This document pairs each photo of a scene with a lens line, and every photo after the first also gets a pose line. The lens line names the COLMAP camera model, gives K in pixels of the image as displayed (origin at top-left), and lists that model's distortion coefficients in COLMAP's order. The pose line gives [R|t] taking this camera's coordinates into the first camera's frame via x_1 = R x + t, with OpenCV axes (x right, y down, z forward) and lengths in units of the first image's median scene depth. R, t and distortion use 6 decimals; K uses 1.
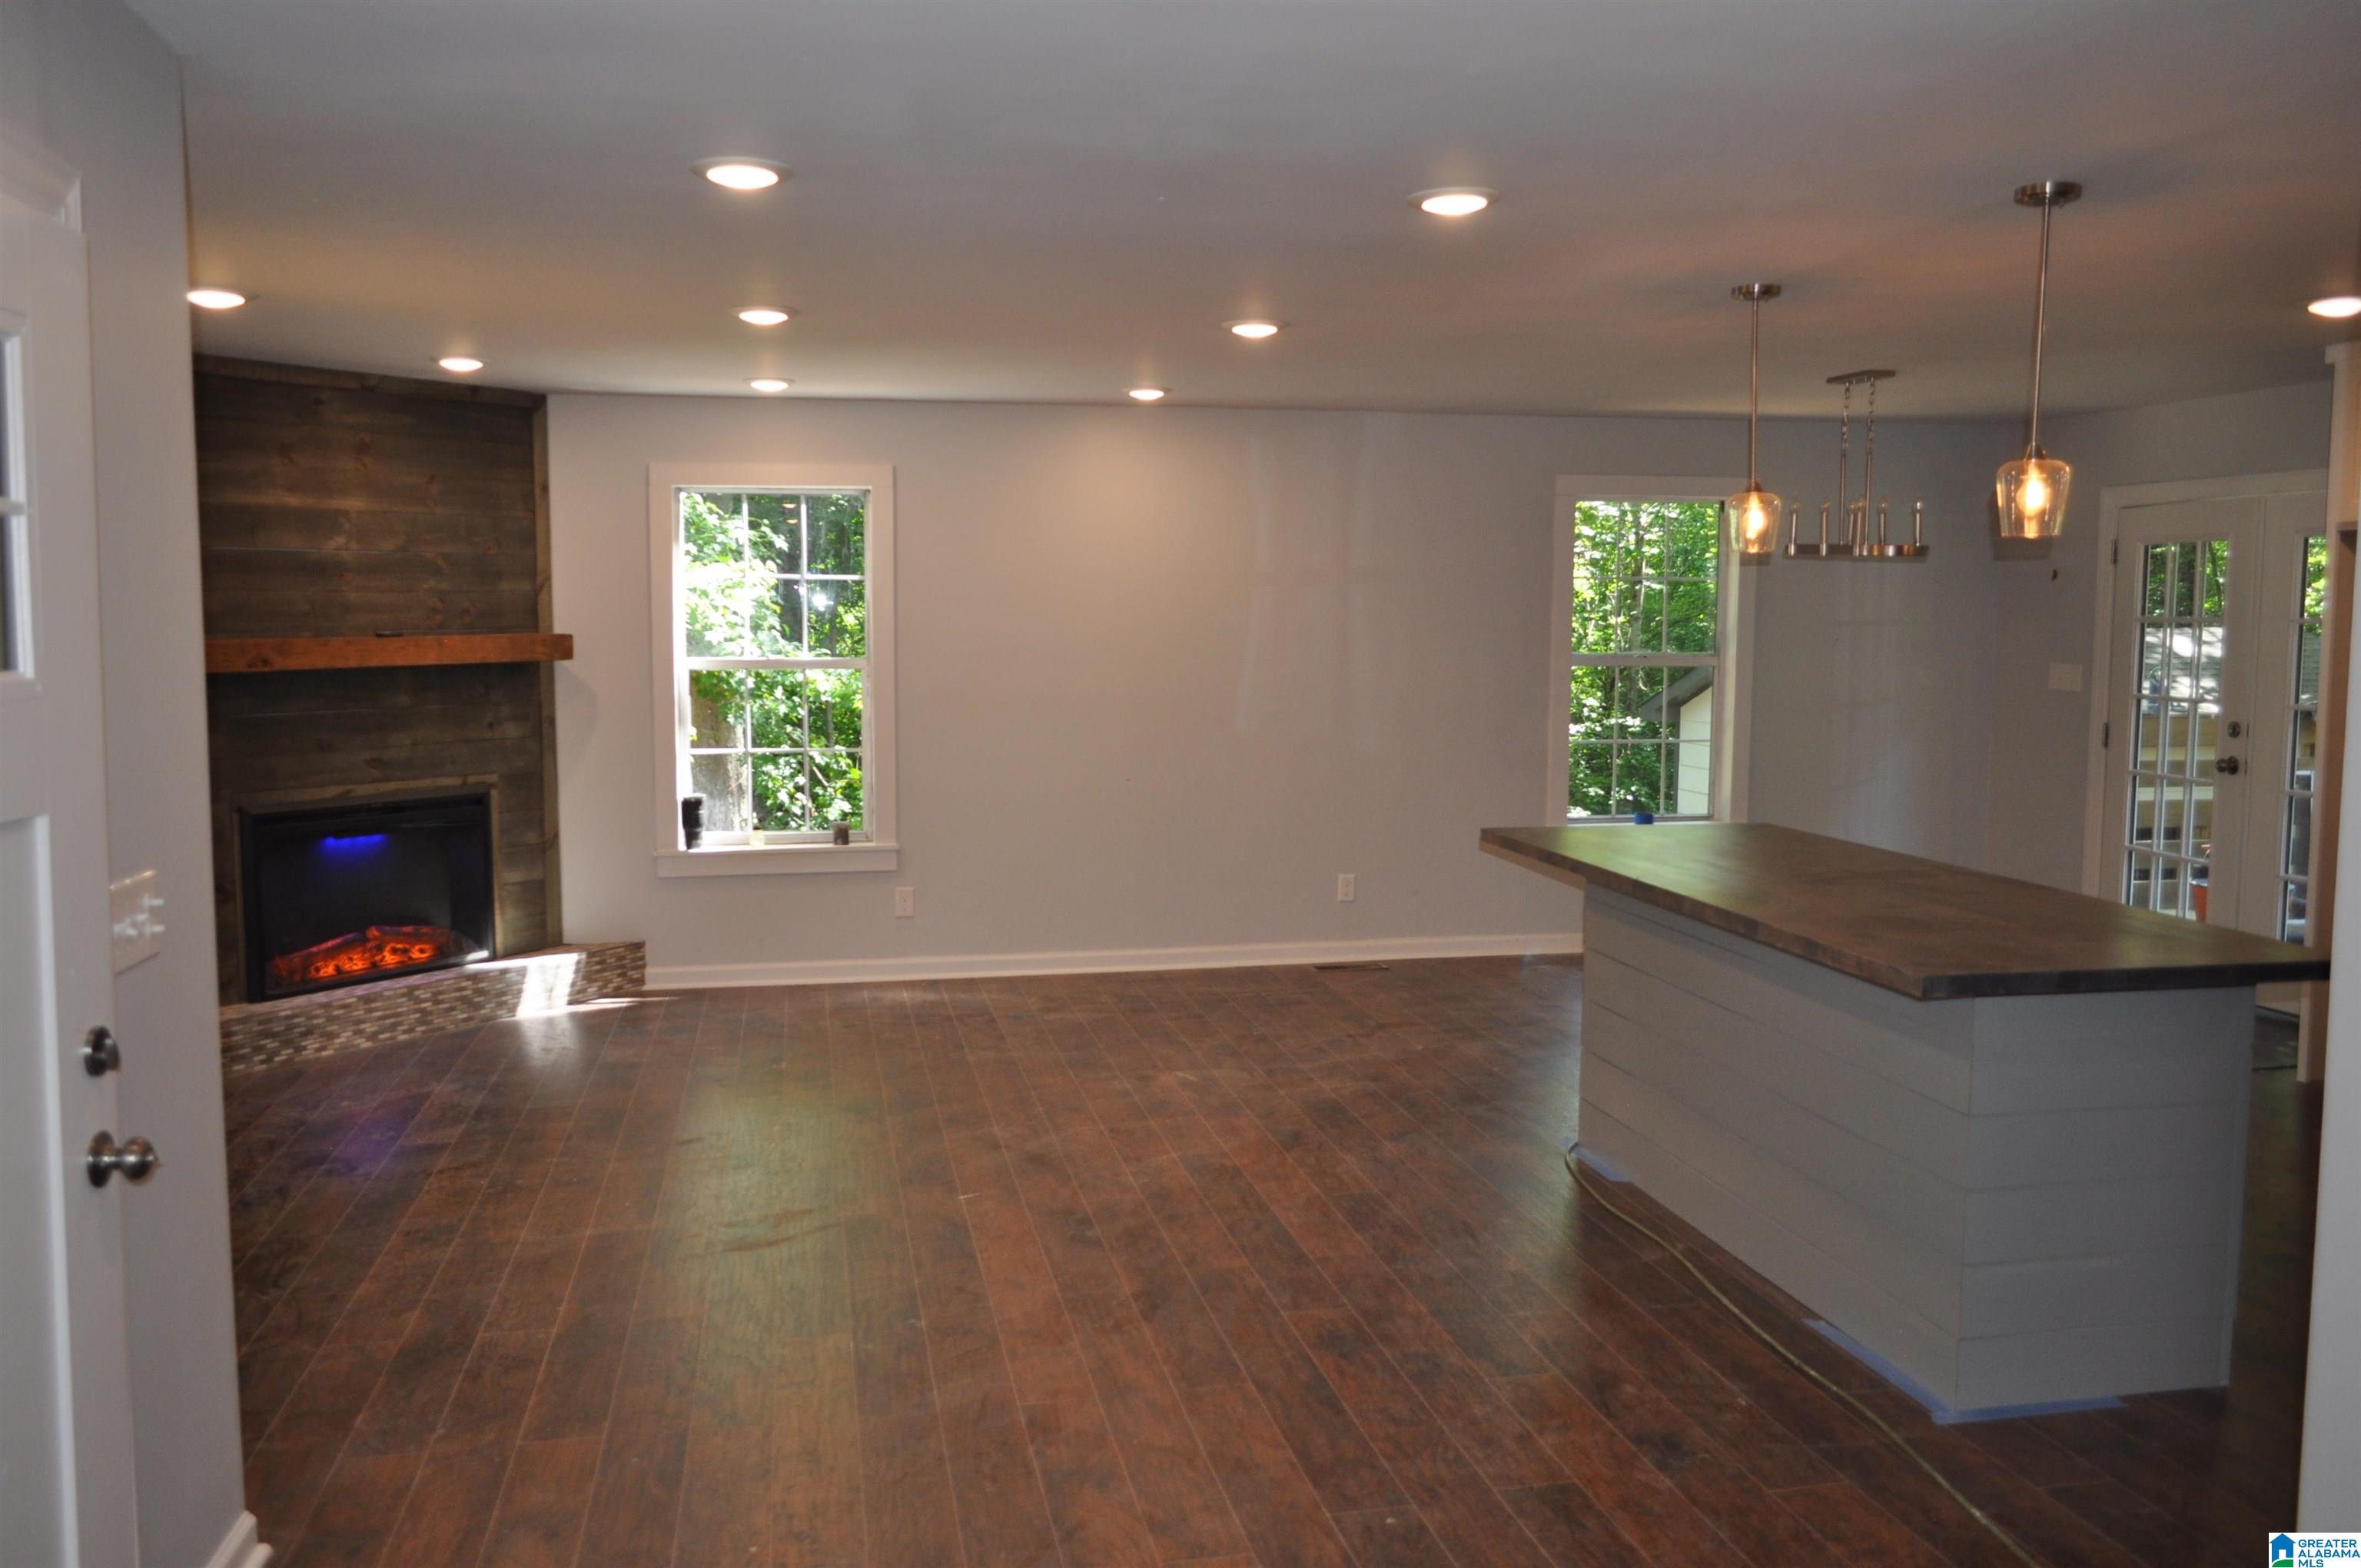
lens RADIAL K [[1839.4, 0, 1172.9], [0, 1839.4, 779.3], [0, 0, 1]] dist [-0.012664, 0.007352]
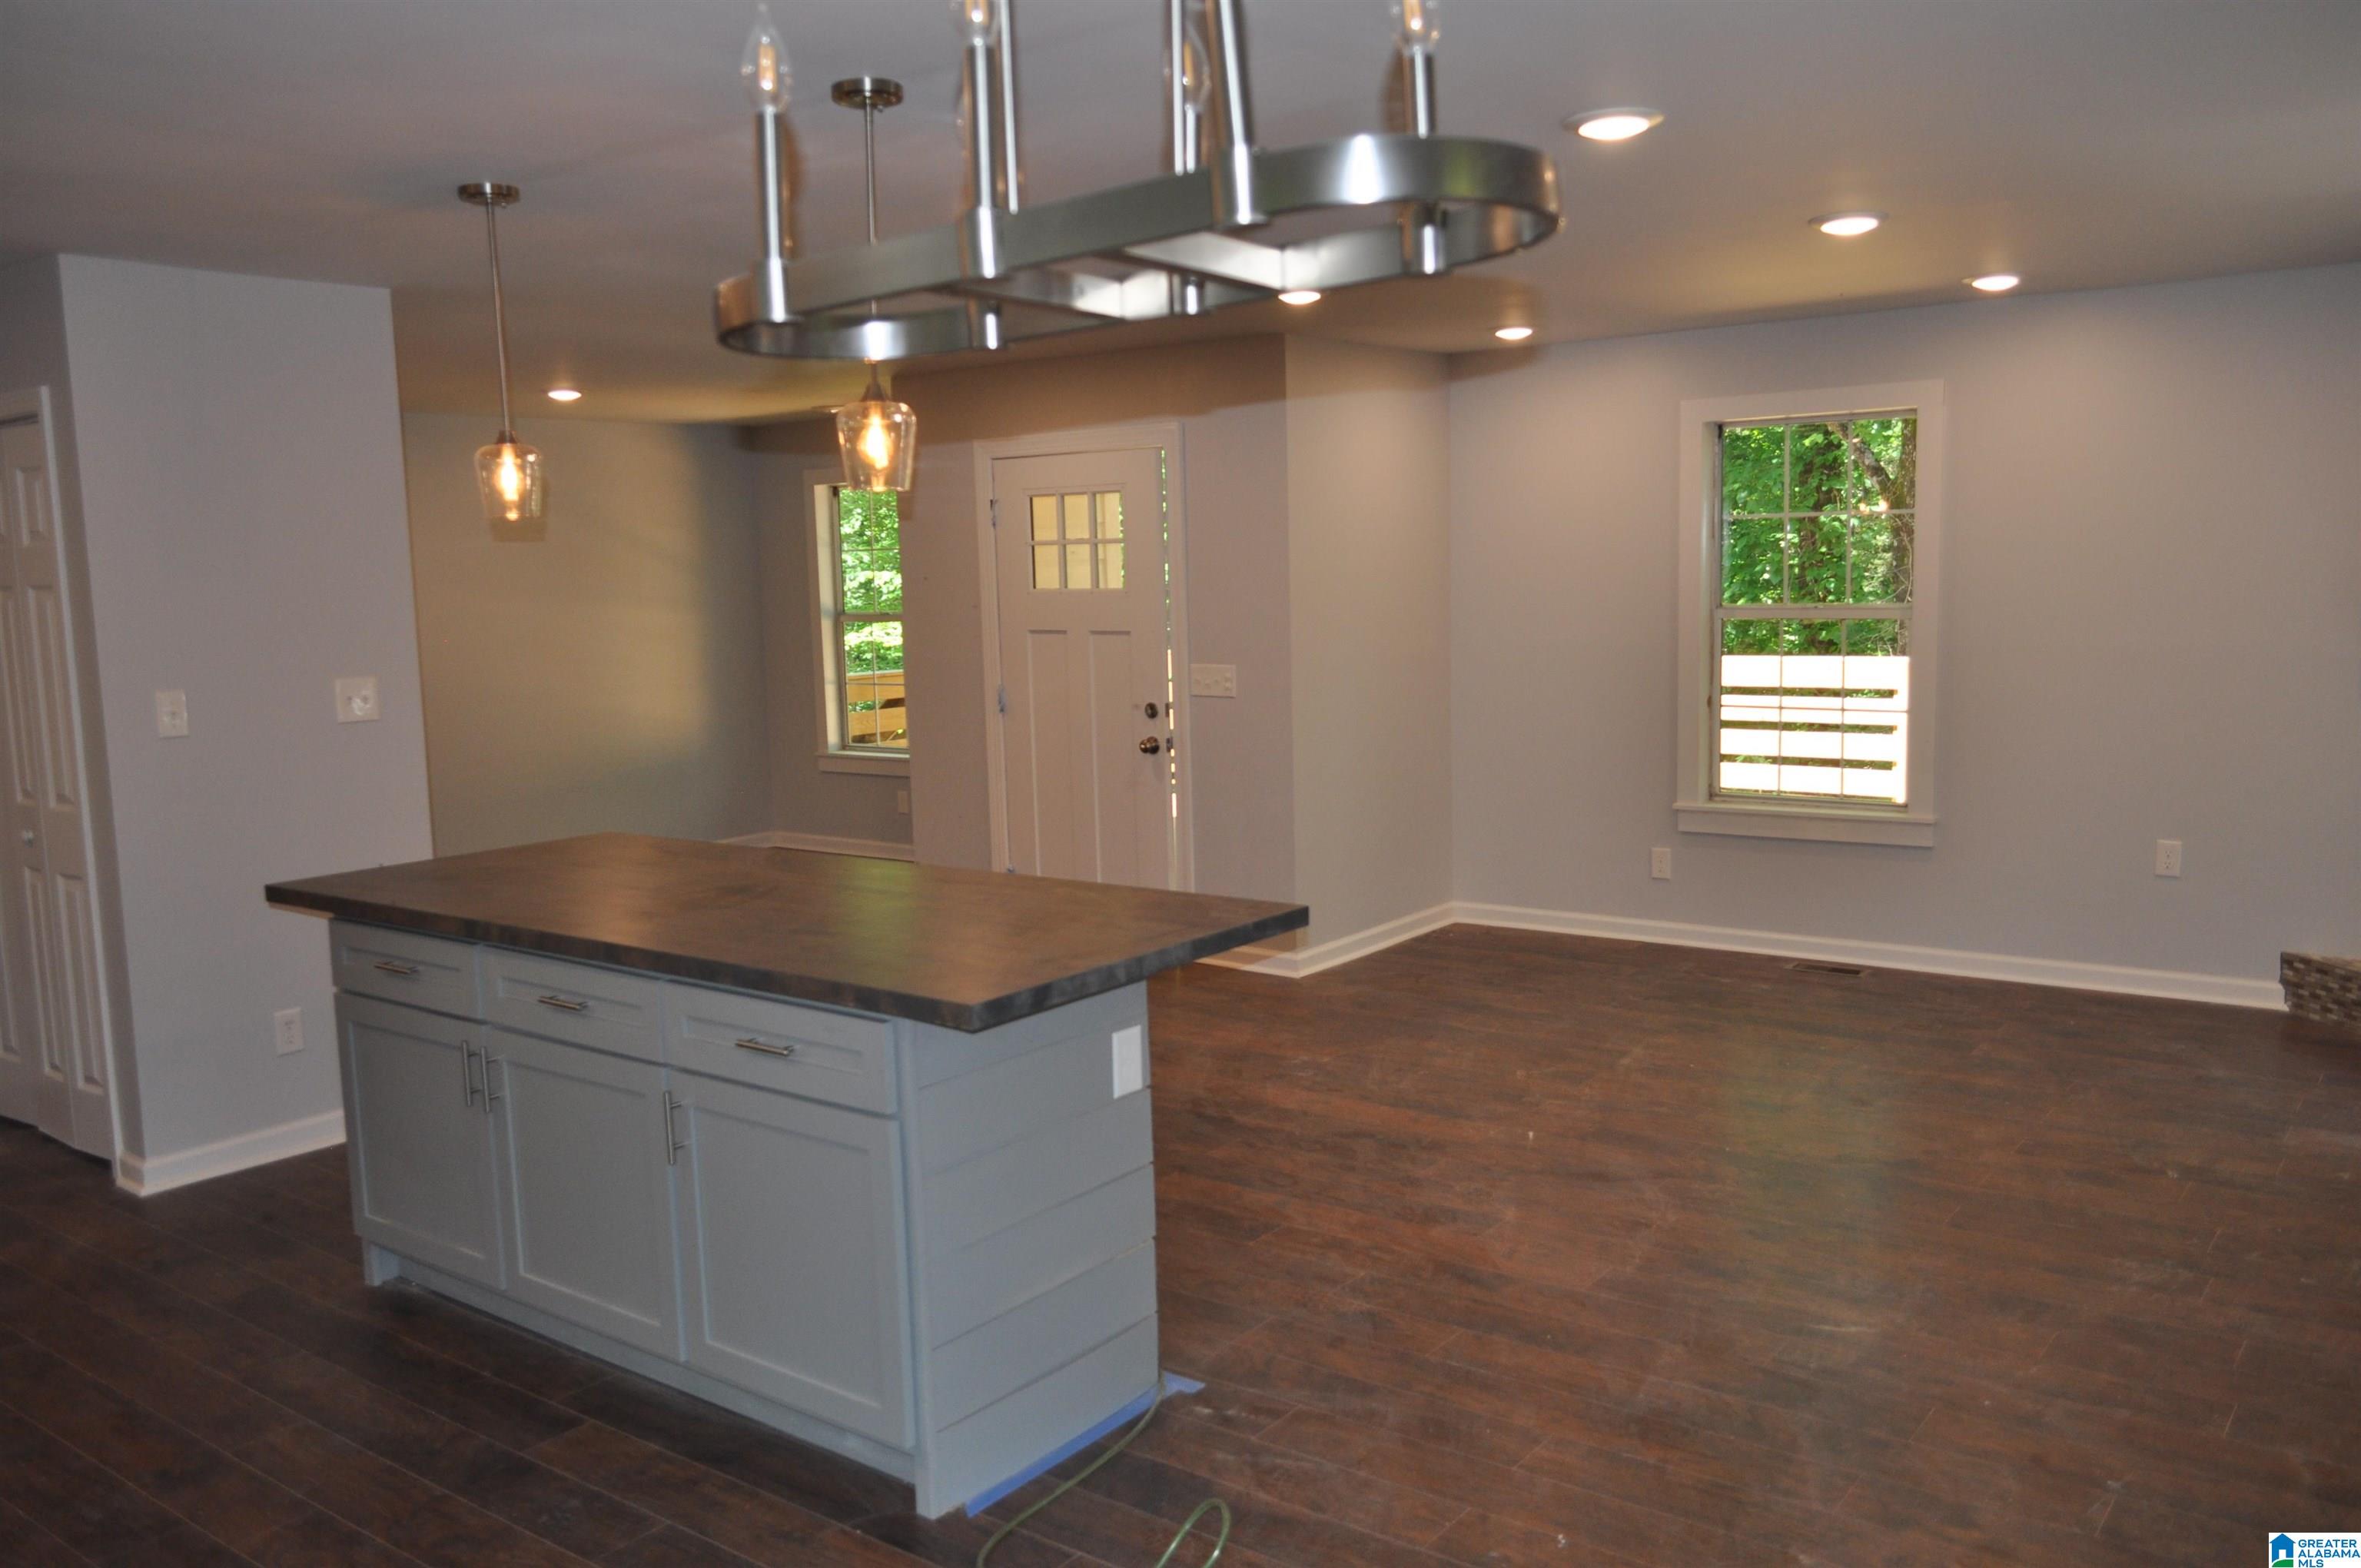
lens RADIAL K [[1839.4, 0, 1172.9], [0, 1839.4, 779.3], [0, 0, 1]] dist [-0.012664, 0.007352]
pose [[-0.752645, 0.095877, -0.651409, 0.525470], [-0.033563, 0.982469, 0.183382, -0.113990], [0.657571, 0.159885, -0.736232, 1.218693]]
